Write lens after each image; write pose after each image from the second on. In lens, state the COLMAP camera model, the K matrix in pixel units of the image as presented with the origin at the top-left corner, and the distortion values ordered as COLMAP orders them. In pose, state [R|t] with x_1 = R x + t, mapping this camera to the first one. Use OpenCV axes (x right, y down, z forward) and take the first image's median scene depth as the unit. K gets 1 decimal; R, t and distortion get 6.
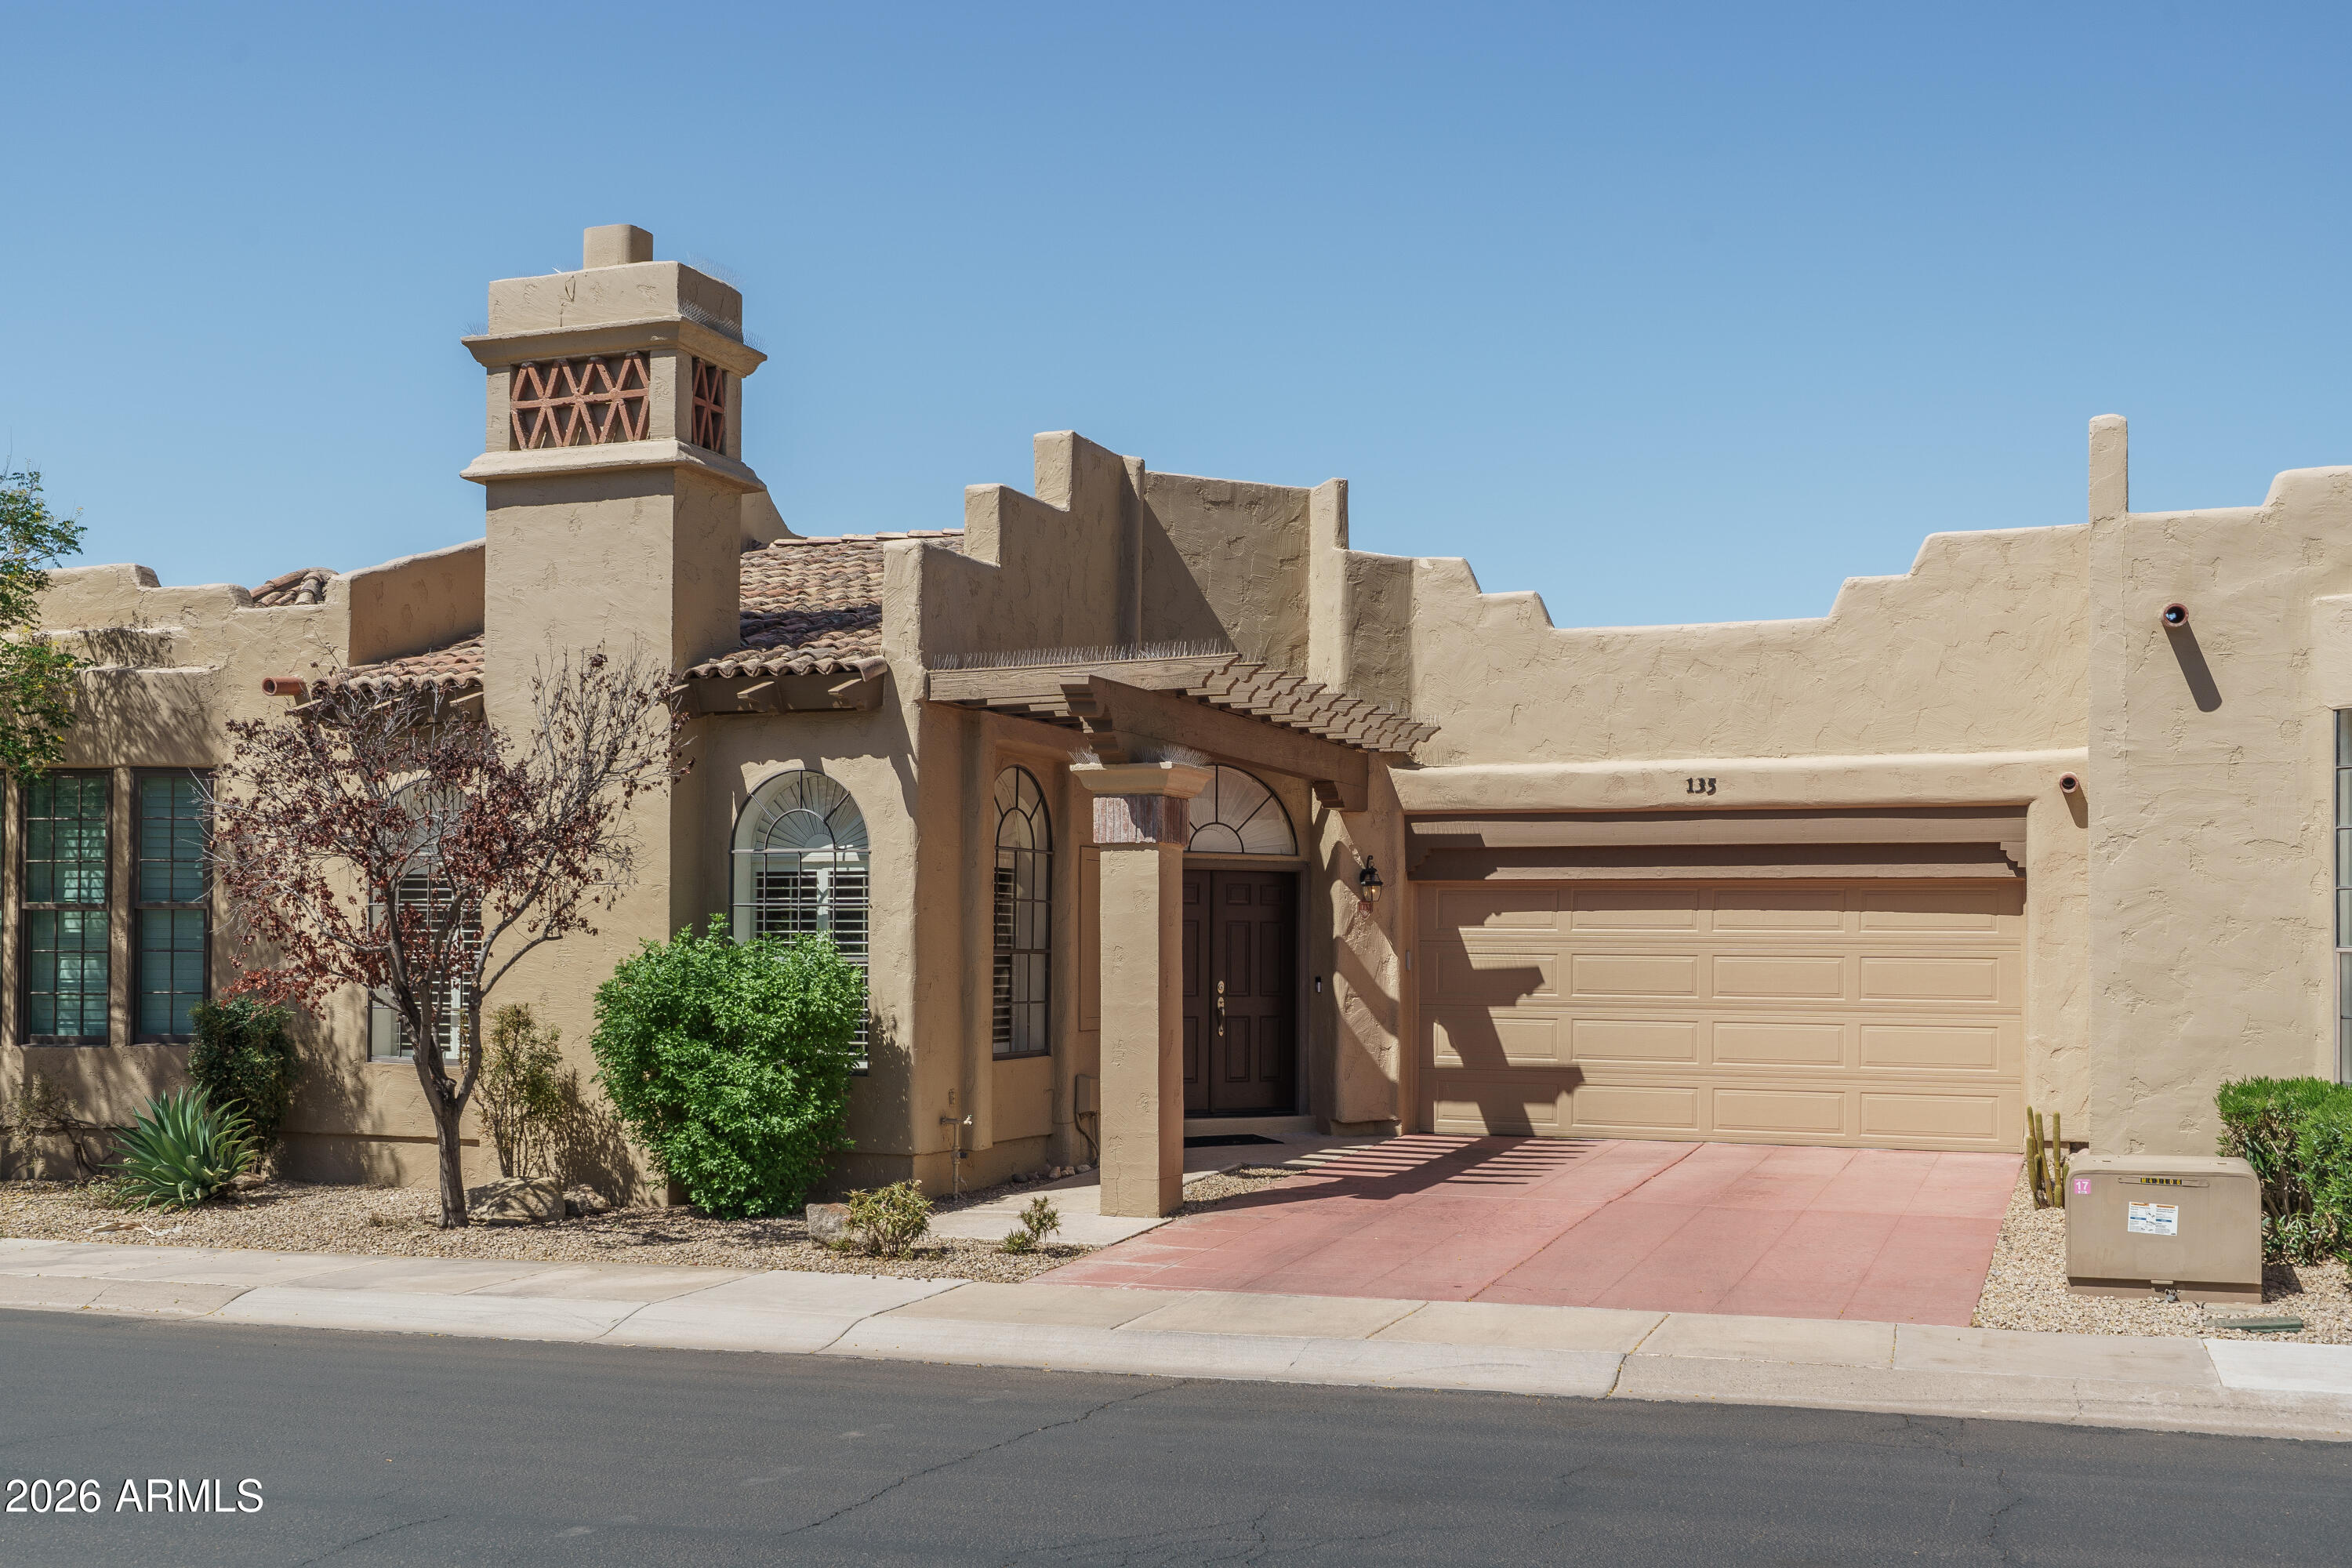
lens RADIAL K [[2335.4, 0, 1176.0], [0, 2335.4, 784.0], [0, 0, 1]] dist [-0.005033, 0.017569]
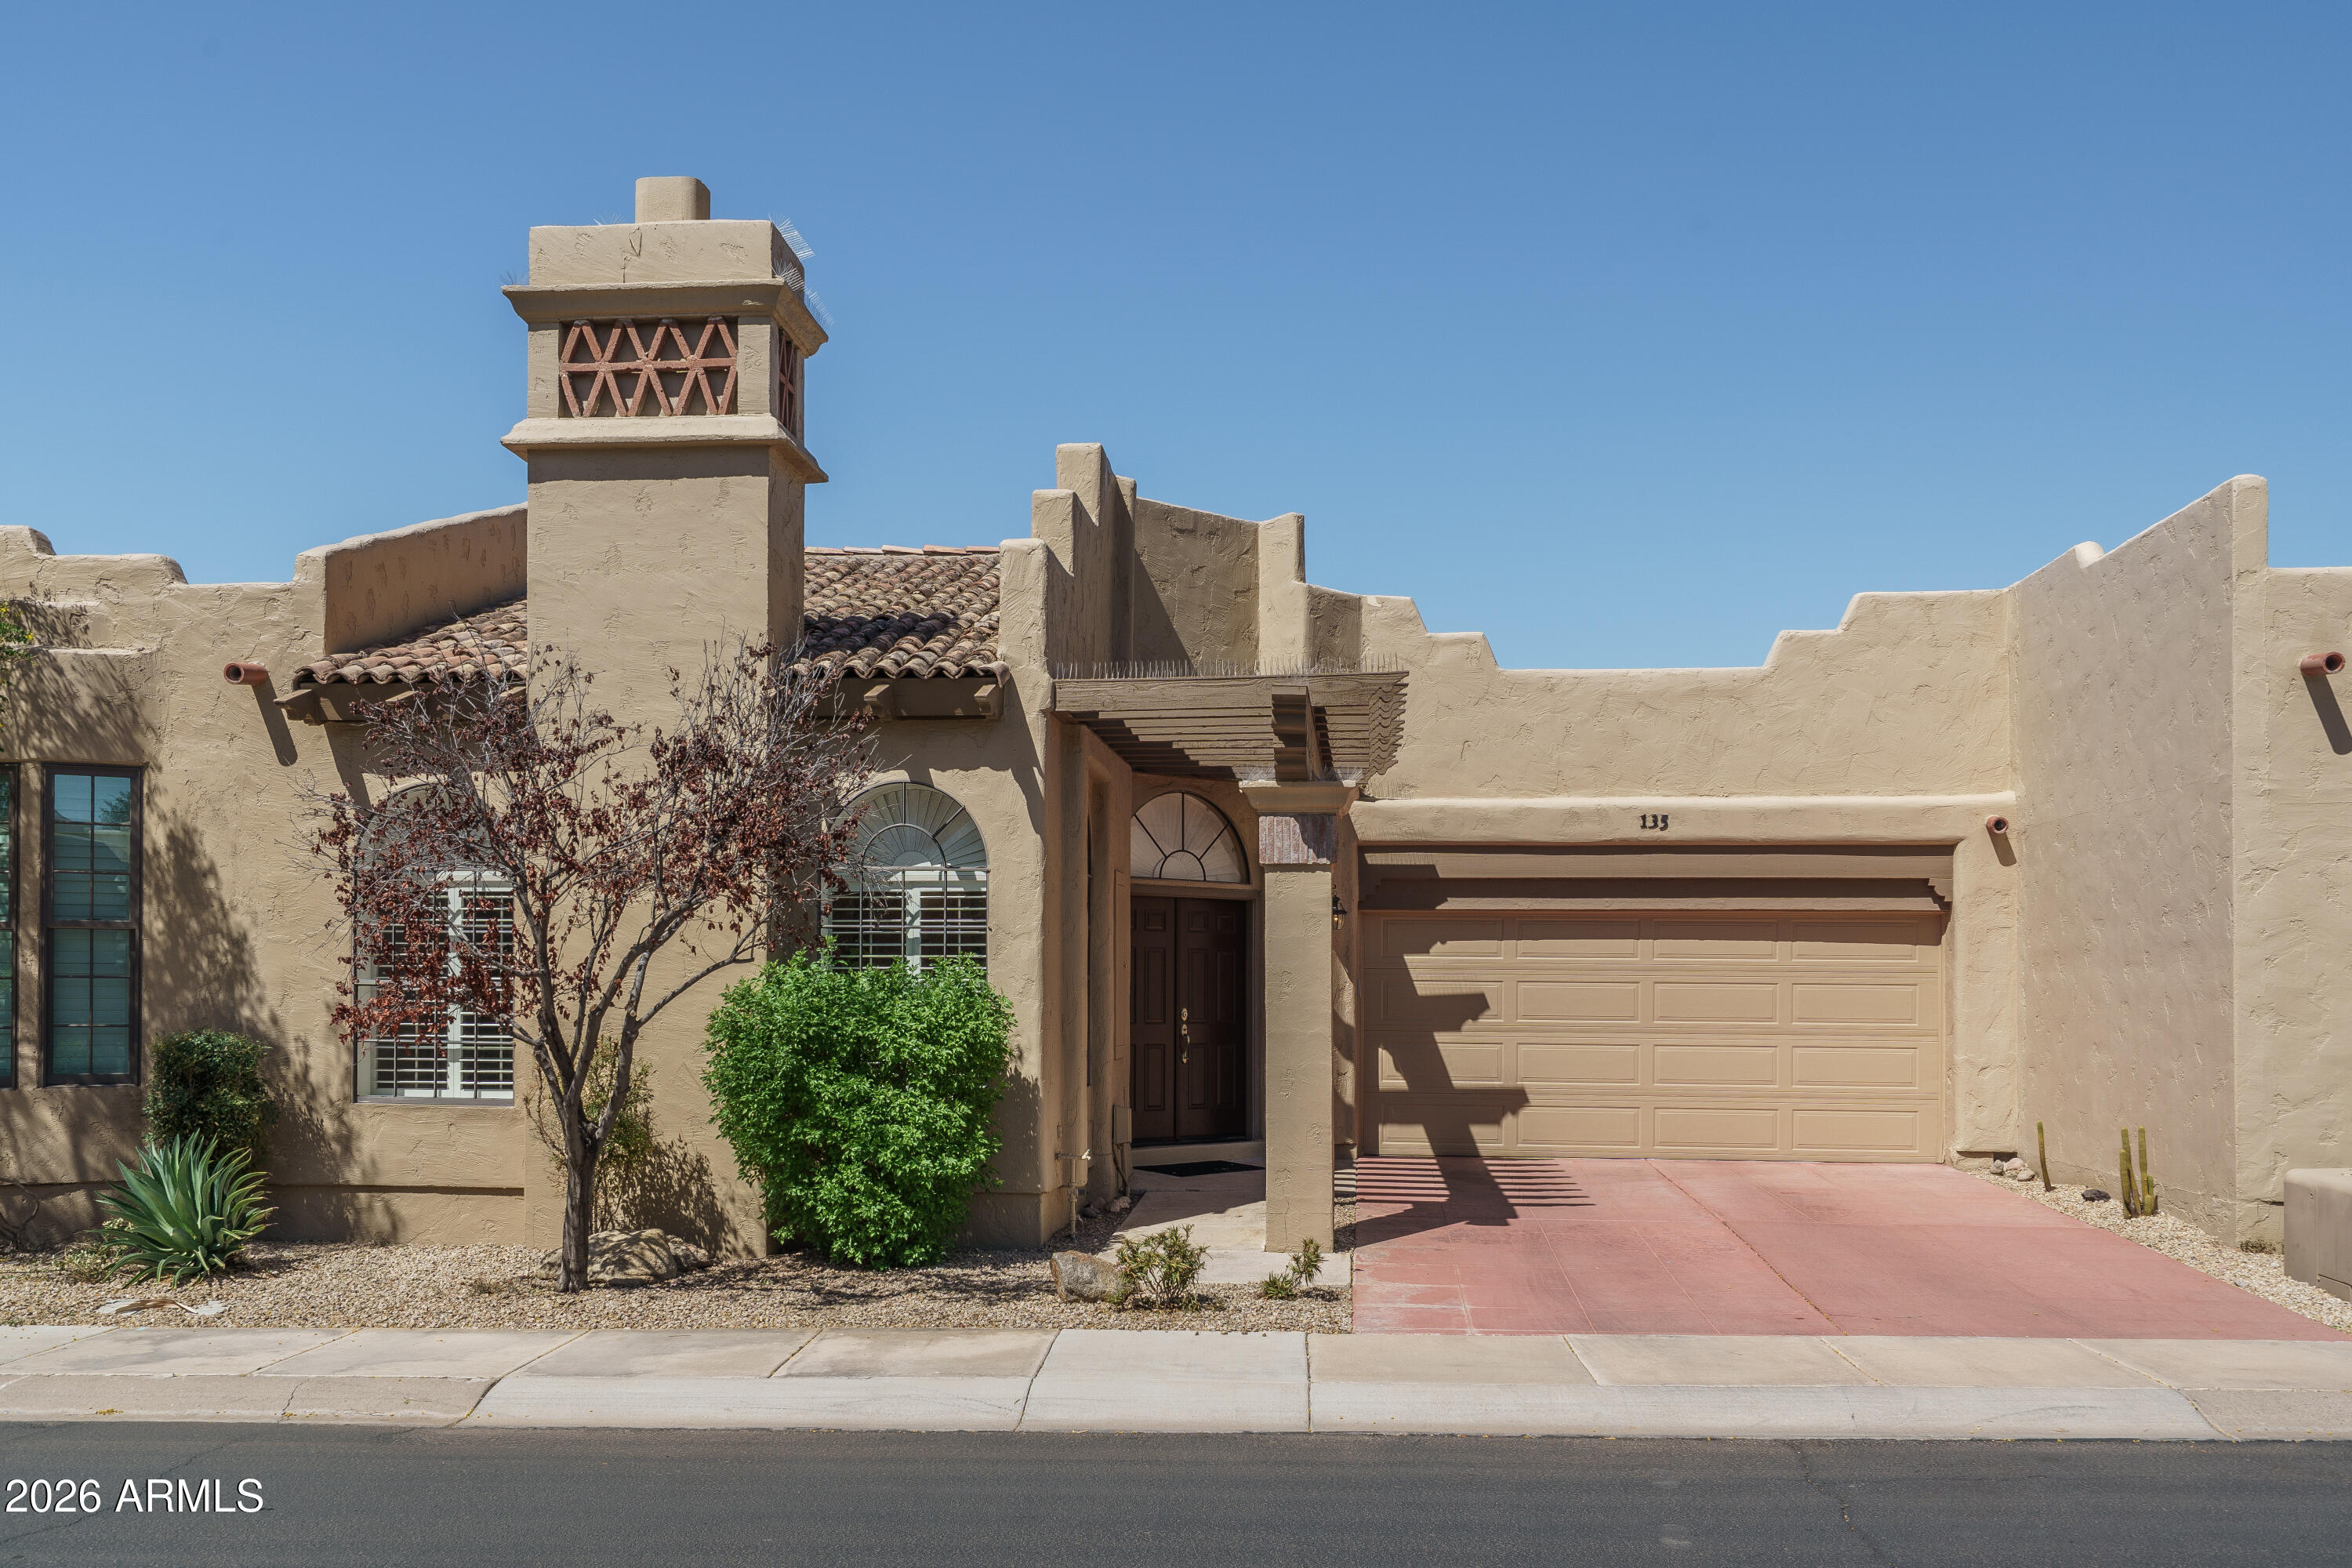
lens RADIAL K [[2087.3, 0, 1176.4], [0, 2087.3, 861.3], [0, 0, 1]] dist [0.004490, -0.014413]
pose [[0.966134, 0.014844, 0.257613, -0.245460], [-0.018247, 0.999775, 0.010825, 0.013327], [-0.257395, -0.015159, 0.966187, 0.154850]]
